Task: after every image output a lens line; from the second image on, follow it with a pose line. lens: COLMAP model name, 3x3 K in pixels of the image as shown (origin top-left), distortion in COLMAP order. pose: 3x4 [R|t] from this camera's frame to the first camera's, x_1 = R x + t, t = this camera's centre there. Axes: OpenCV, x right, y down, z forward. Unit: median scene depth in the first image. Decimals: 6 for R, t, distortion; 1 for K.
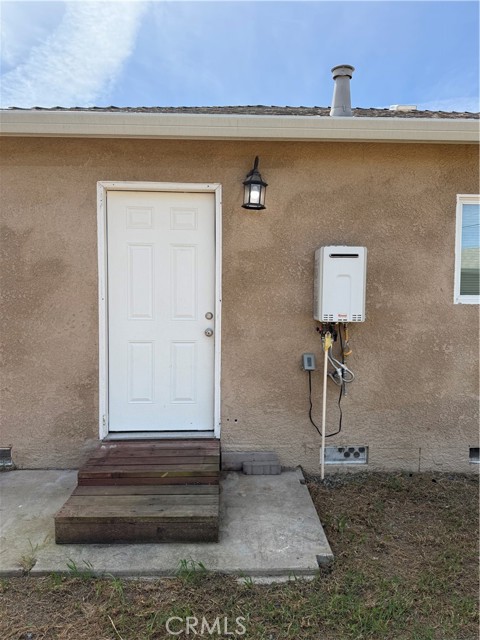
lens RADIAL K [[448.7, 0, 235.0], [0, 448.7, 319.6], [0, 0, 1]] dist [0.055870, -0.060493]
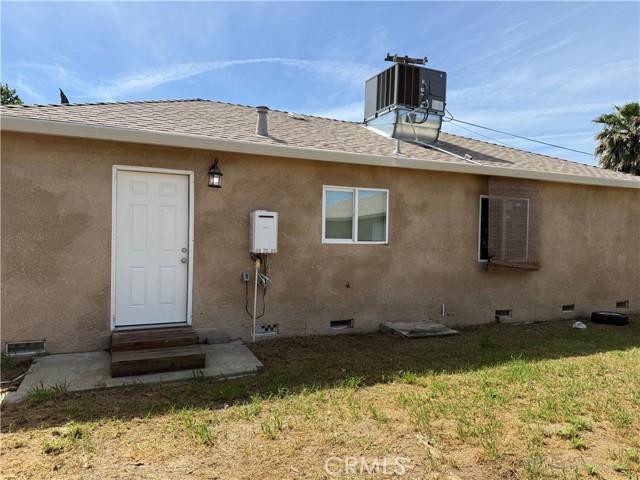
lens RADIAL K [[448.7, 0, 319.0], [0, 448.7, 239.2], [0, 0, 1]] dist [0.055870, -0.060493]
pose [[0.923294, 0.006766, 0.384036, -0.243461], [0.008857, 0.999204, -0.038899, 0.020600], [-0.383993, 0.039317, 0.922499, -0.715600]]
